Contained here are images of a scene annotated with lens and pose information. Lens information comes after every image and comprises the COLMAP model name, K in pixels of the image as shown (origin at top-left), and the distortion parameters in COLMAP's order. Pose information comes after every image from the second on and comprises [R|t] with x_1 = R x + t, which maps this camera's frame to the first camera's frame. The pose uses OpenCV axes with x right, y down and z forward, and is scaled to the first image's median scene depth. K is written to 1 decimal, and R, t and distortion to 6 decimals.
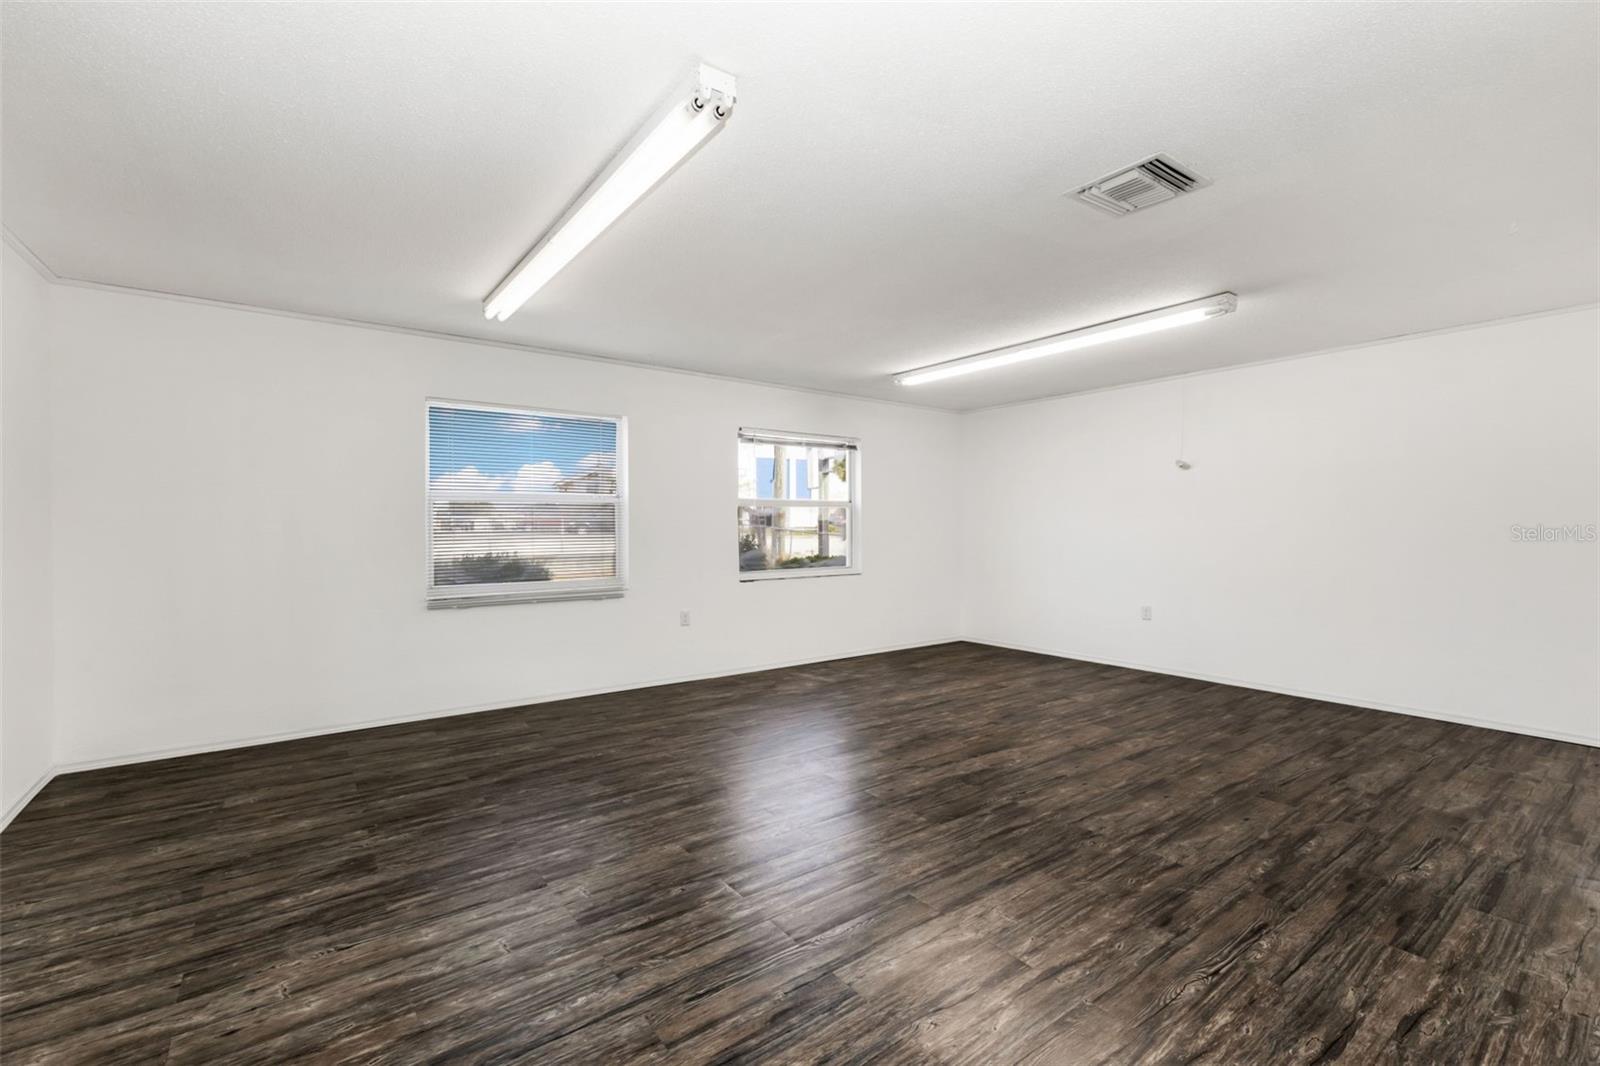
lens RADIAL K [[691.5, 0, 793.0], [0, 691.5, 501.4], [0, 0, 1]] dist [0.011367, 0.000349]
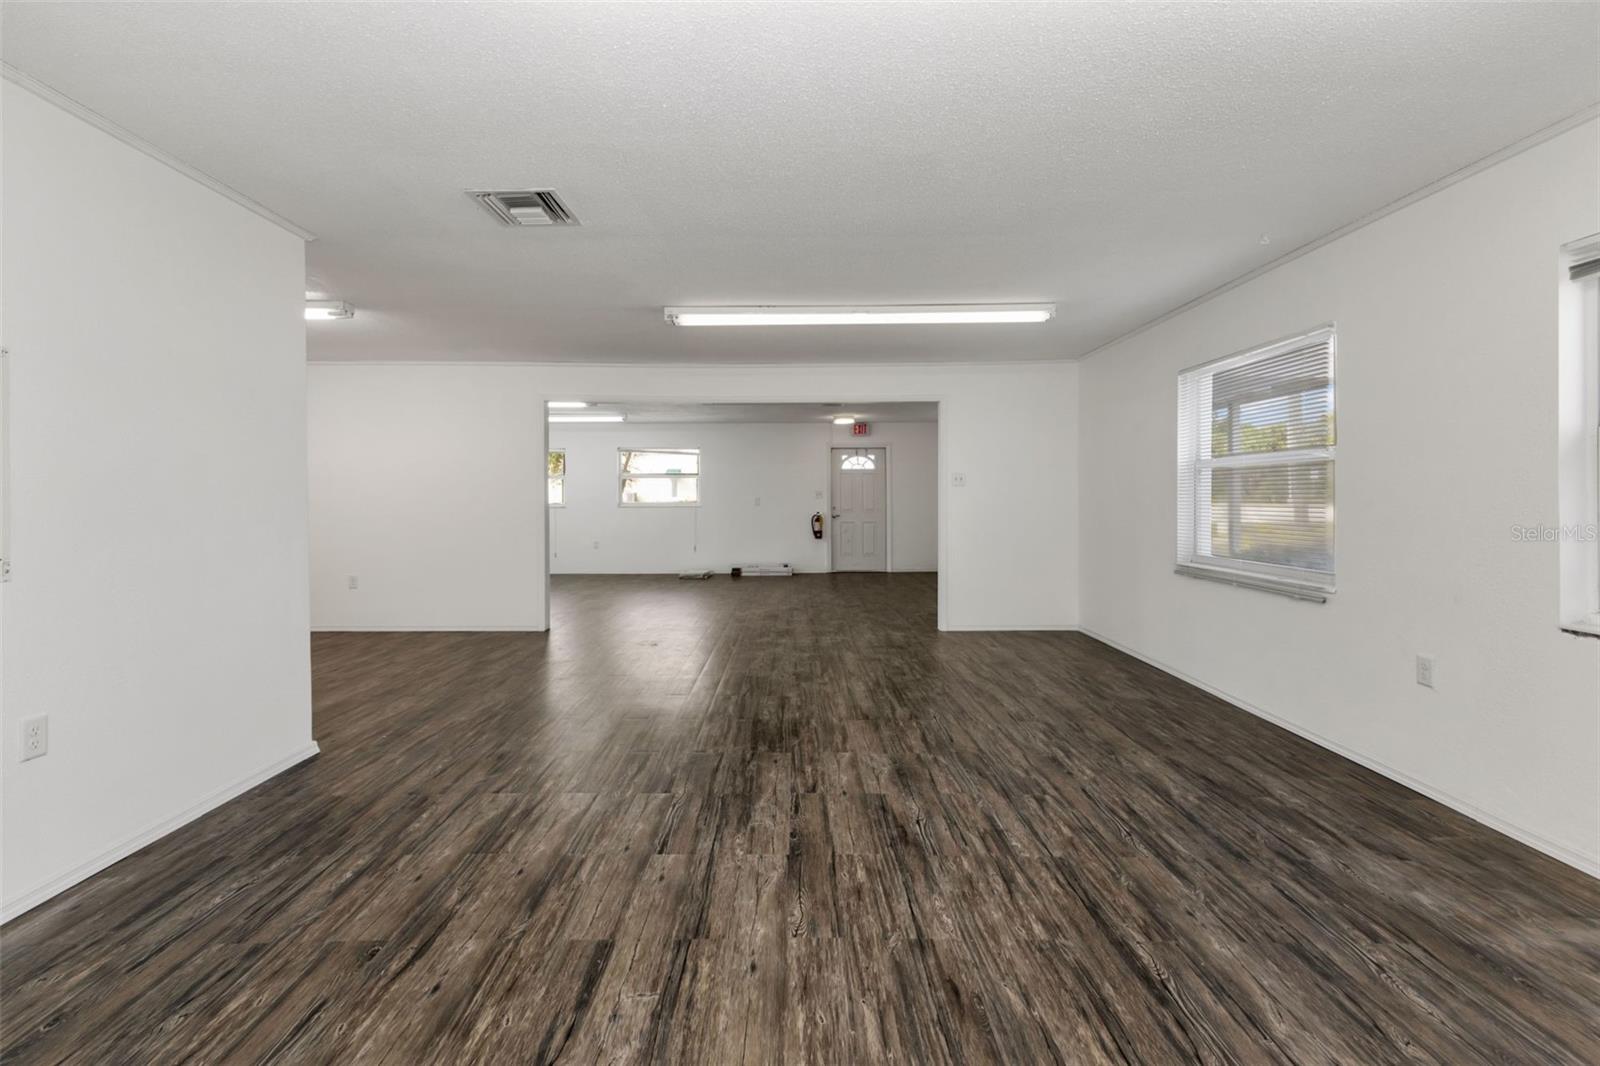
lens RADIAL K [[691.5, 0, 793.0], [0, 691.5, 501.4], [0, 0, 1]] dist [0.011367, 0.000349]
pose [[-0.583231, 0.006986, -0.812276, 0.866618], [0.032833, 0.999349, -0.014980, 0.059725], [0.811642, -0.035406, -0.583081, 1.509746]]
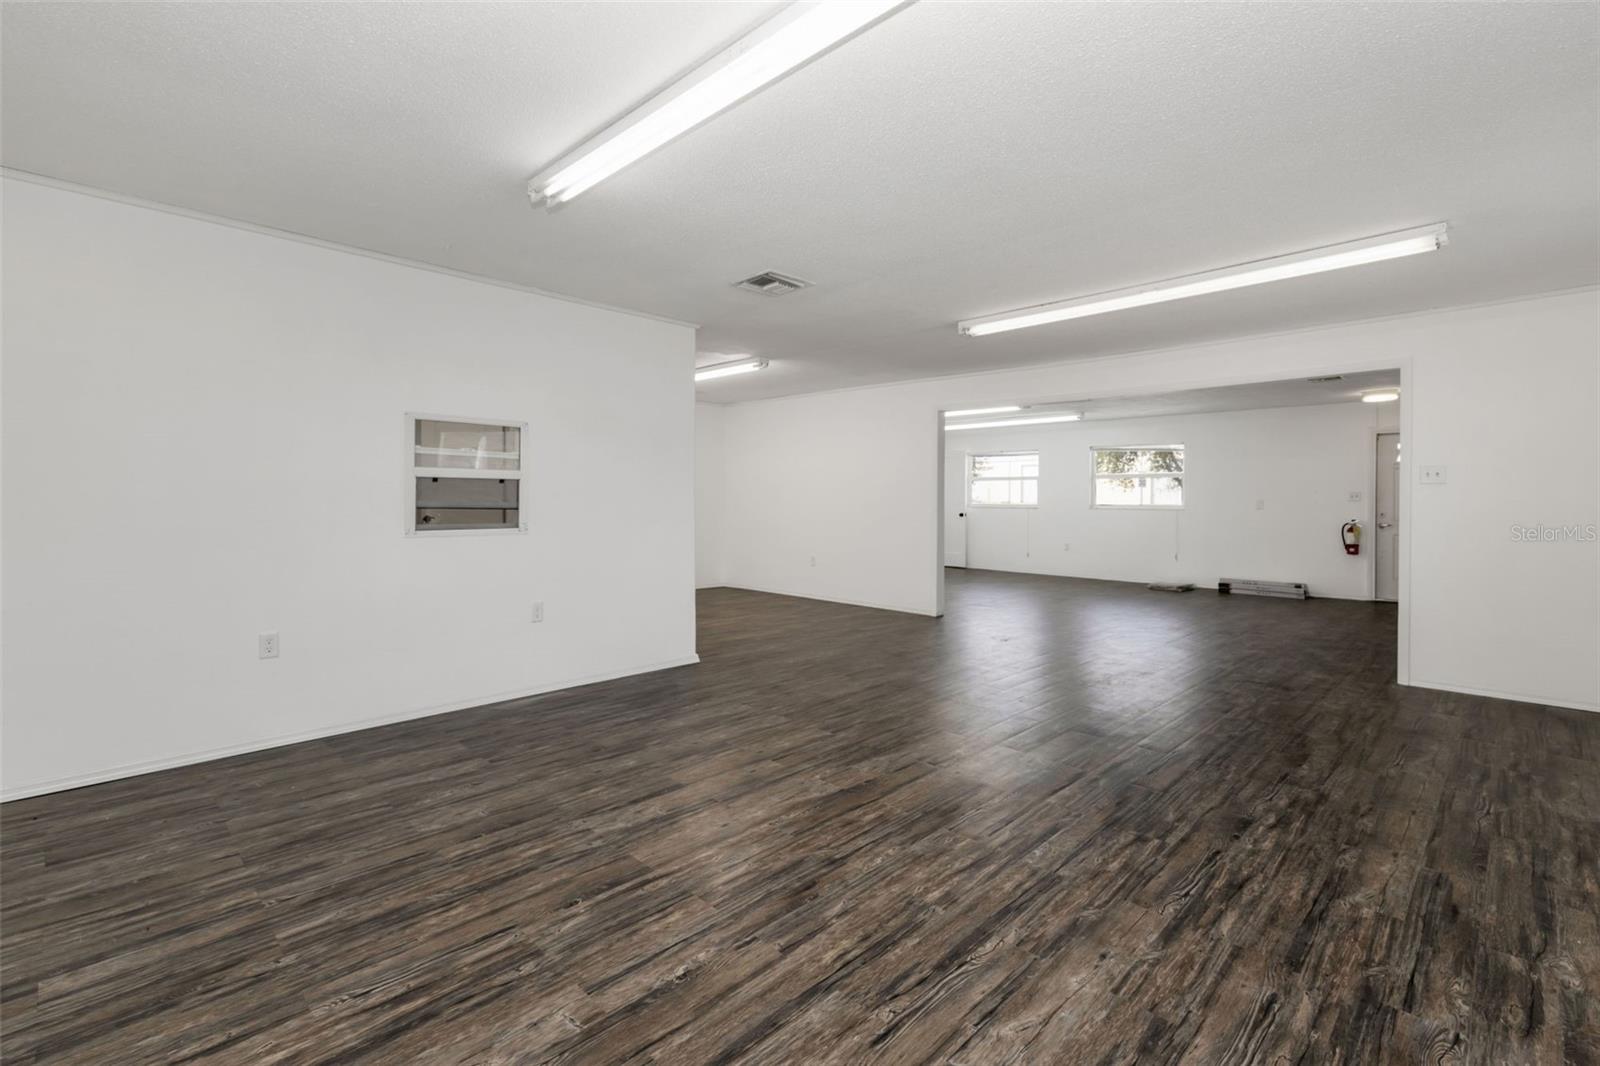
lens RADIAL K [[715.9, 0, 793.9], [0, 715.9, 508.5], [0, 0, 1]] dist [0.004965, -0.000397]
pose [[-0.986940, -0.001474, -0.161081, 0.516154], [0.002068, 0.999760, -0.021818, 0.078337], [0.161074, -0.021866, -0.986700, 1.942118]]
